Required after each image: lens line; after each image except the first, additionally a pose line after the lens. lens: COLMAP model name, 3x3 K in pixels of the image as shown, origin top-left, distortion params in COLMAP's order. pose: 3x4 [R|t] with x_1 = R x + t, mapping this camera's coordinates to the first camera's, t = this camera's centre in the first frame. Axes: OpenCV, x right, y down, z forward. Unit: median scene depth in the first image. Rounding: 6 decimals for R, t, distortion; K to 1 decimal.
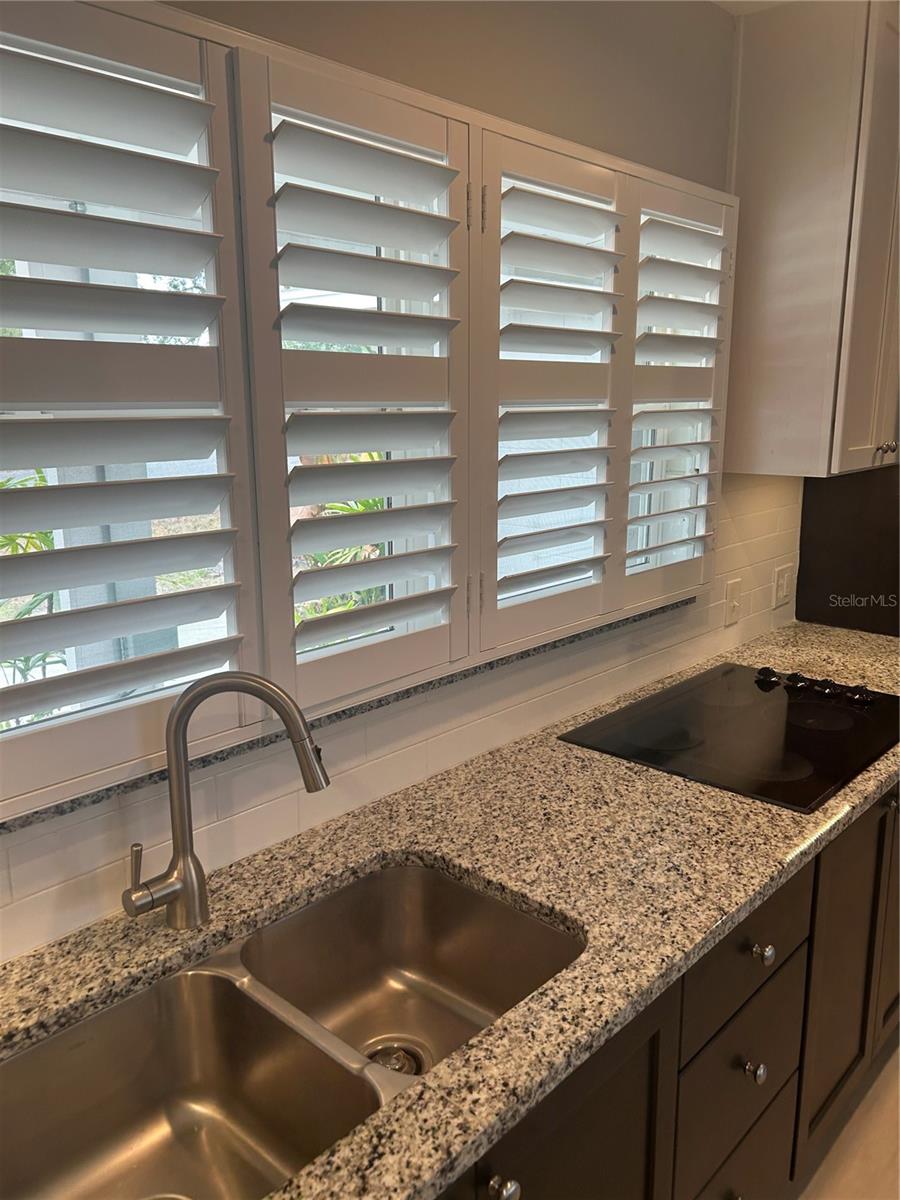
lens RADIAL K [[927.5, 0, 450.0], [0, 927.5, 600.0], [0, 0, 1]] dist [0.048018, -0.002645]
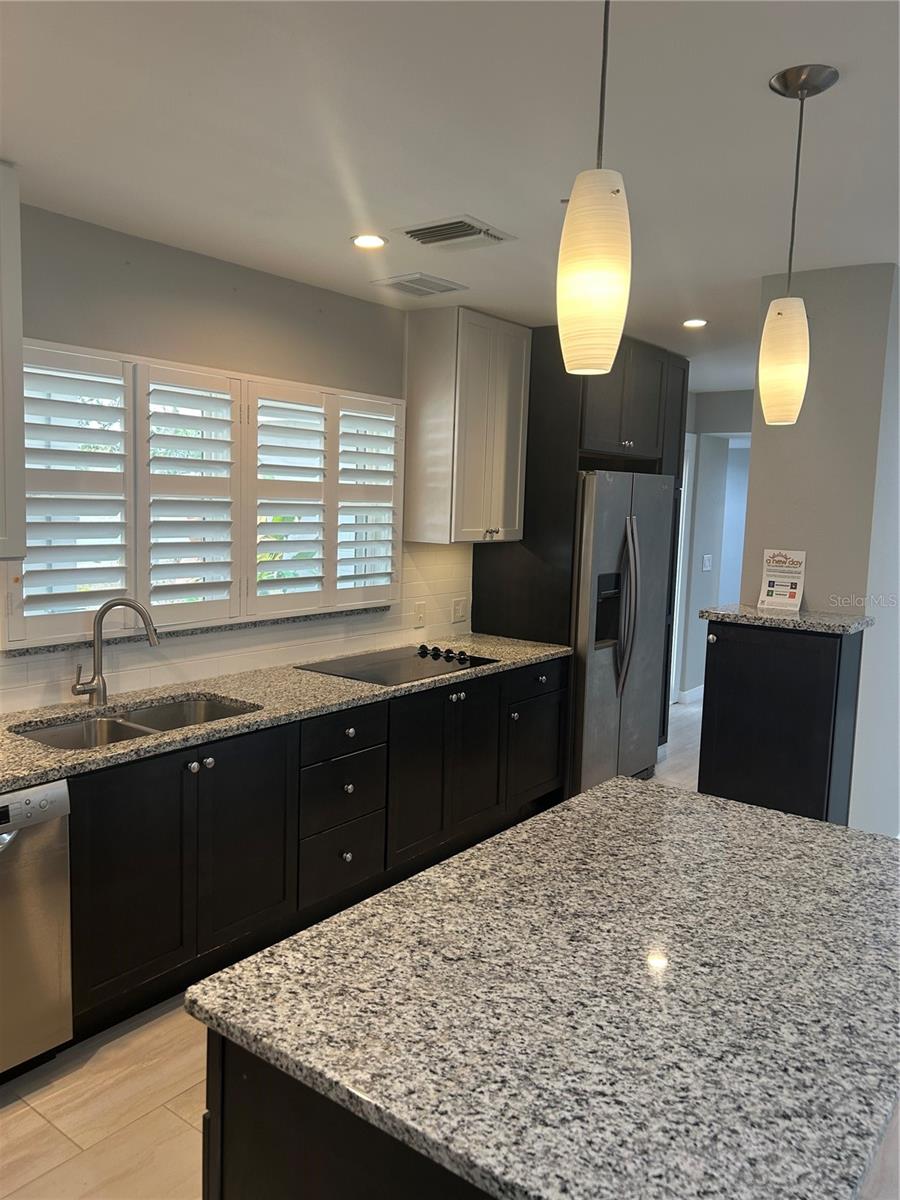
lens RADIAL K [[908.0, 0, 447.0], [0, 908.0, 602.2], [0, 0, 1]] dist [0.024041, -0.005175]
pose [[0.995805, 0.028238, 0.087030, 0.310746], [-0.019687, 0.995032, -0.097591, 0.223778], [-0.089353, 0.095468, 0.991414, -1.103925]]
